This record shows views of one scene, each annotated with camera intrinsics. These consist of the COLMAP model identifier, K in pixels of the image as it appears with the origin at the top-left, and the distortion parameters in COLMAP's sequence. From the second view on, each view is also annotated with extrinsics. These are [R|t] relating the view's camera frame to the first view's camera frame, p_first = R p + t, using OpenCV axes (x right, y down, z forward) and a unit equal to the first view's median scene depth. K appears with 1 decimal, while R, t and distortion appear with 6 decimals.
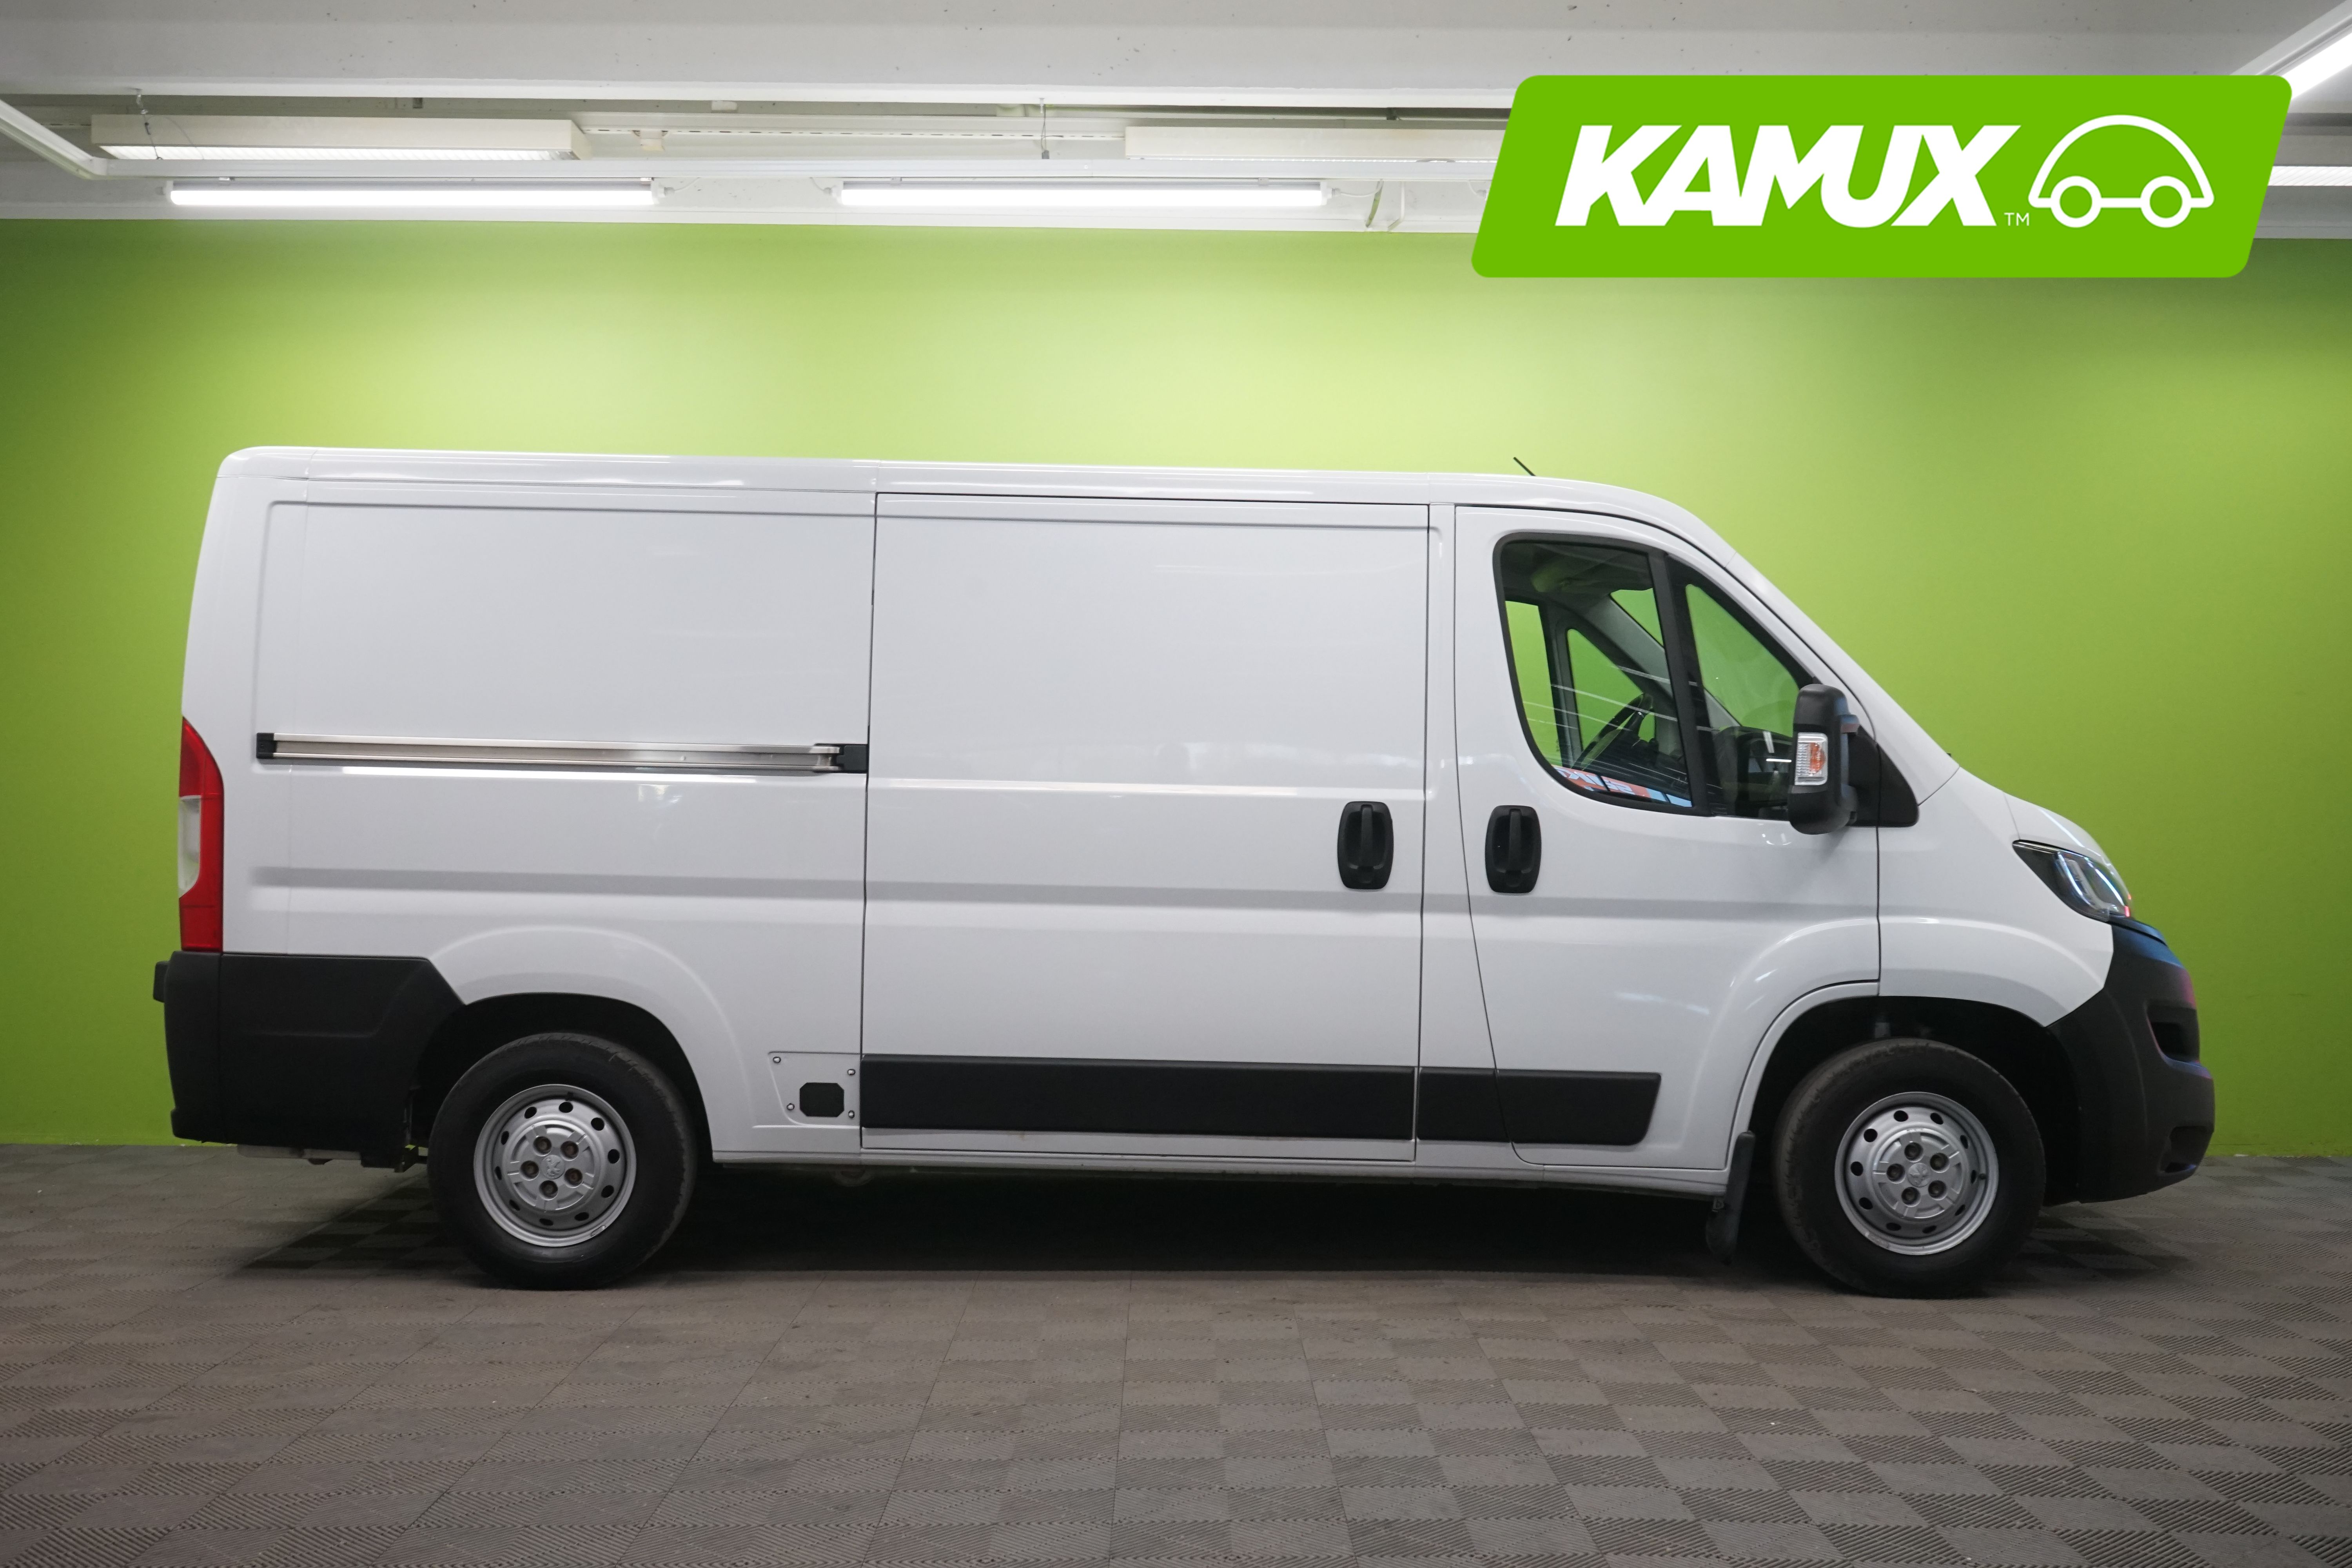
lens RADIAL K [[2374.8, 0, 1241.4], [0, 2374.8, 832.0], [0, 0, 1]] dist [-0.001265, 0.000000]
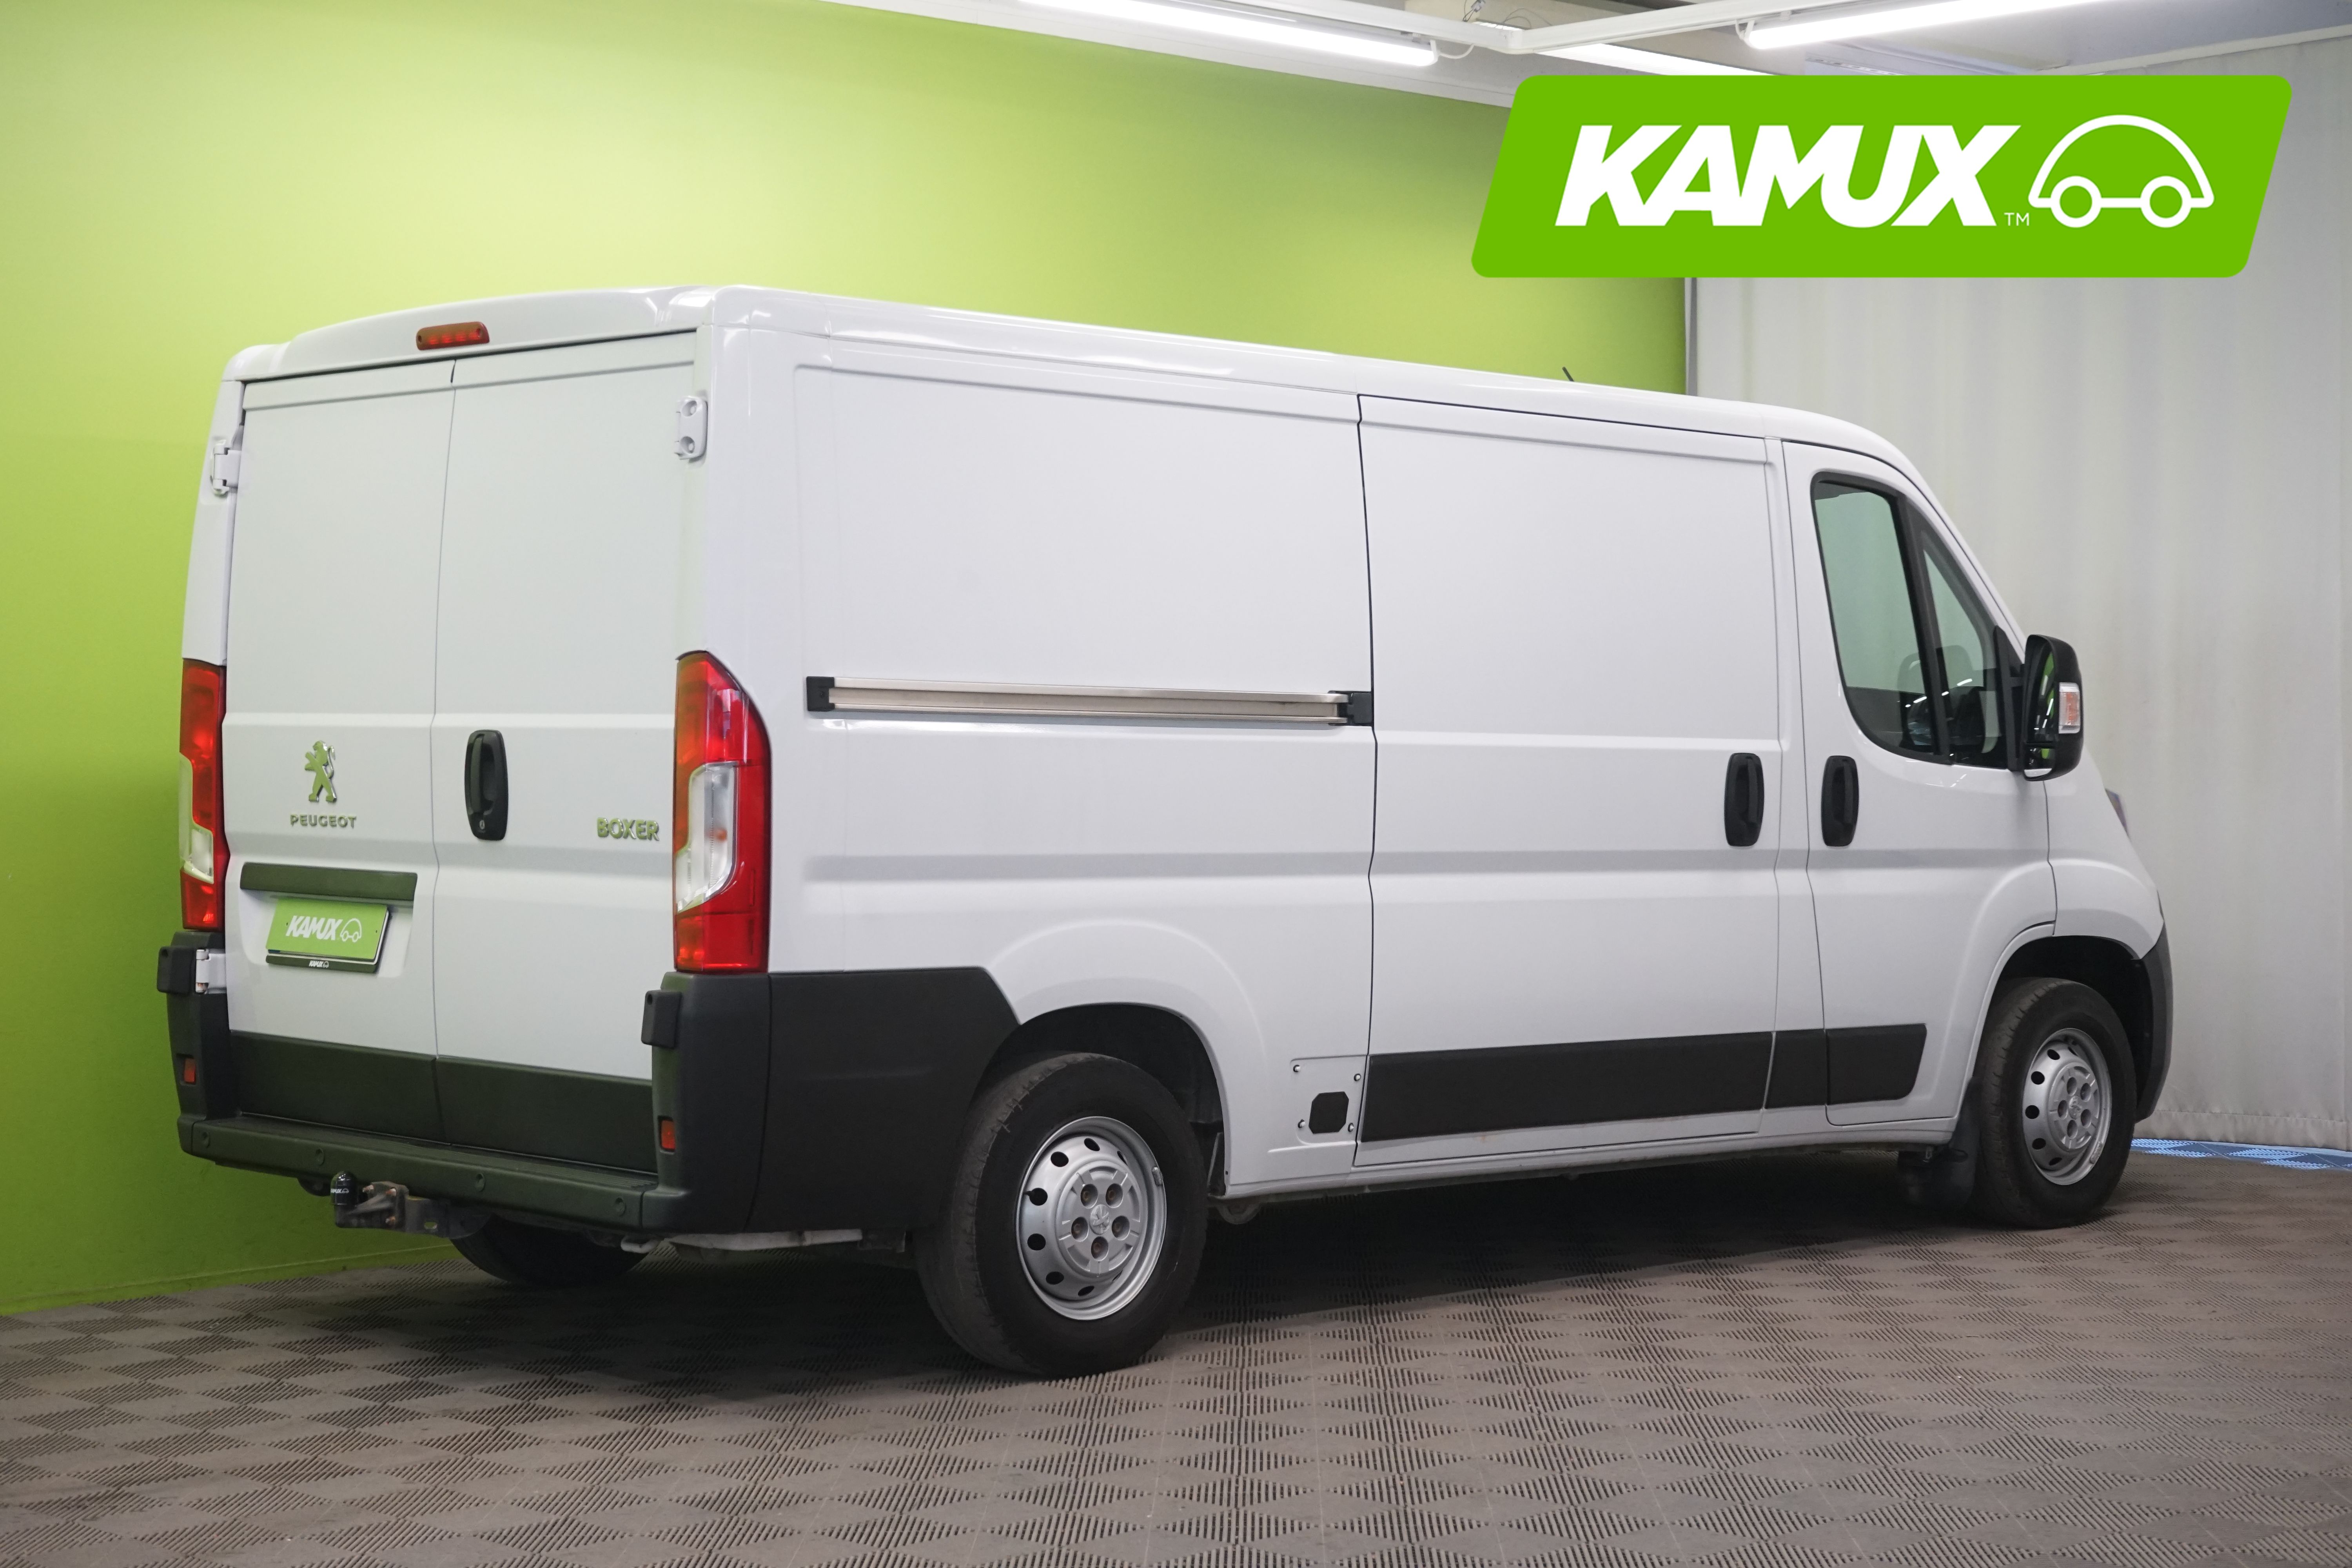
lens RADIAL K [[4024.5, 0, 1166.9], [0, 4024.5, 774.7], [0, 0, 1]] dist [-0.023822, 0.000000]
pose [[0.717827, -0.013591, 0.696088, -1.213285], [0.005819, 0.999892, 0.013521, -0.027004], [-0.696197, -0.005655, 0.717829, 0.014062]]
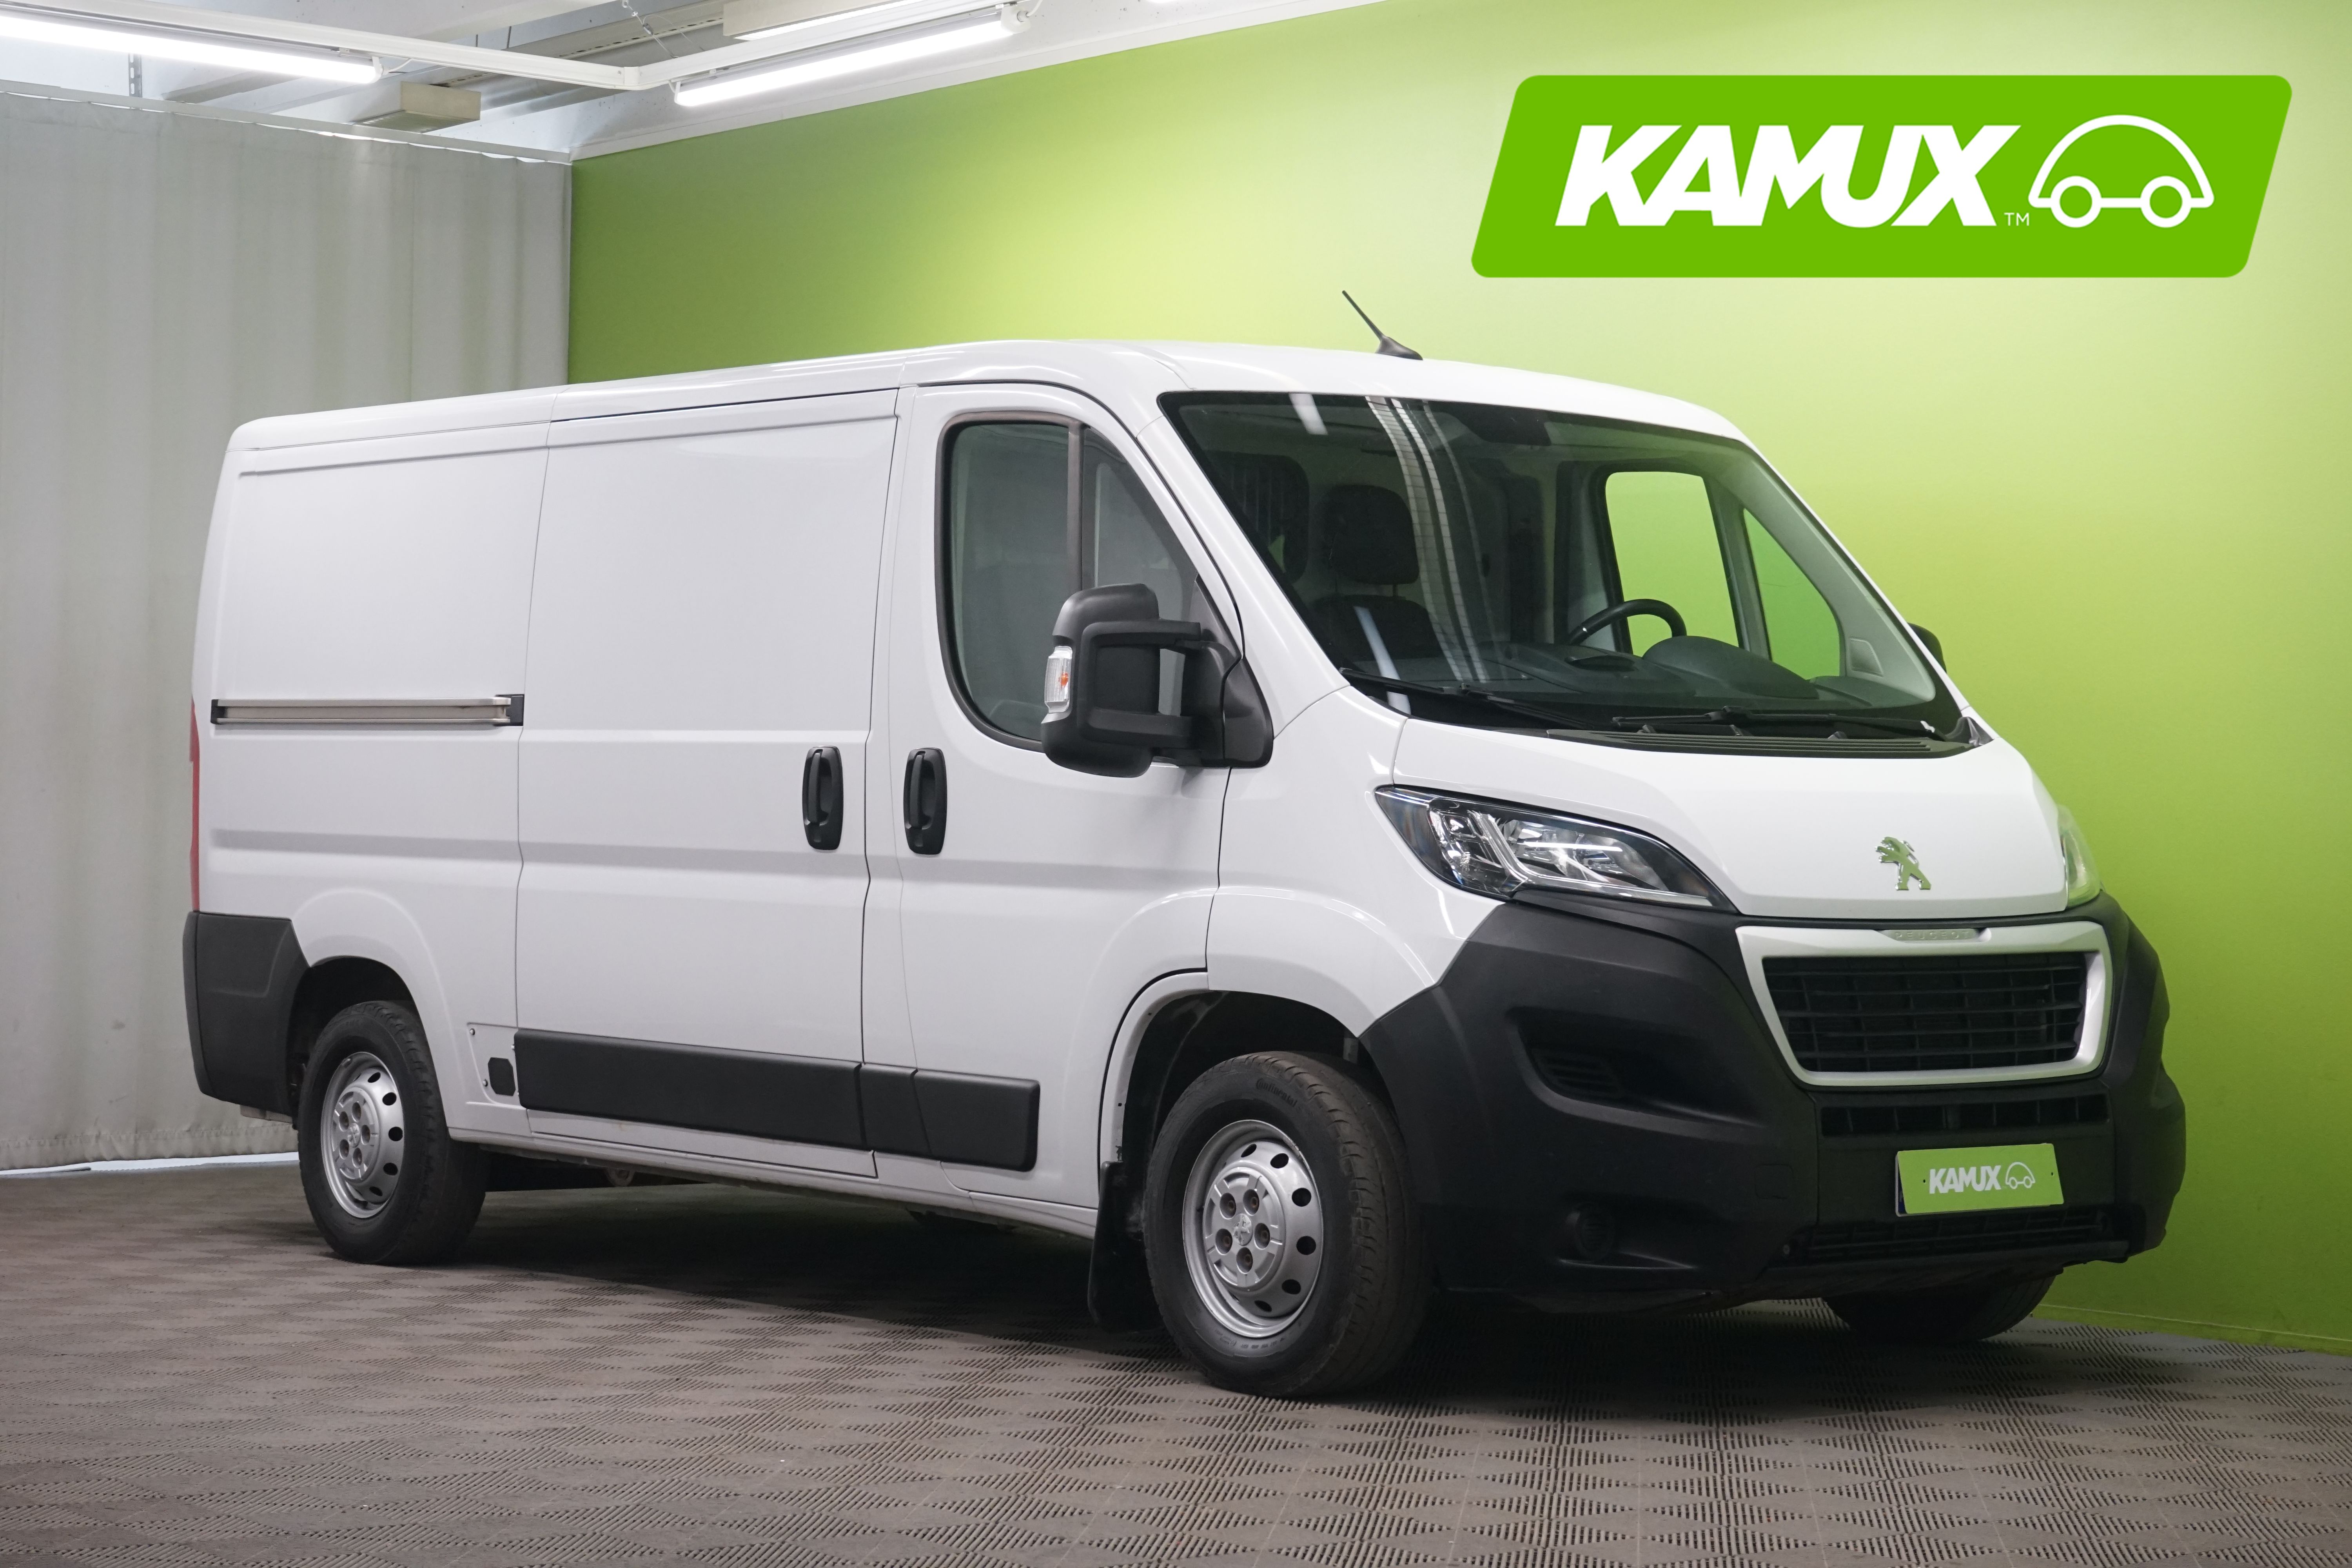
lens RADIAL K [[4671.4, 0, 1177.0], [0, 4671.4, 778.9], [0, 0, 1]] dist [-0.064247, 0.000000]
pose [[0.636095, -0.012042, -0.771517, 1.406511], [-0.004252, 0.999808, -0.019111, 0.029798], [0.771599, 0.015437, 0.635922, 0.038388]]
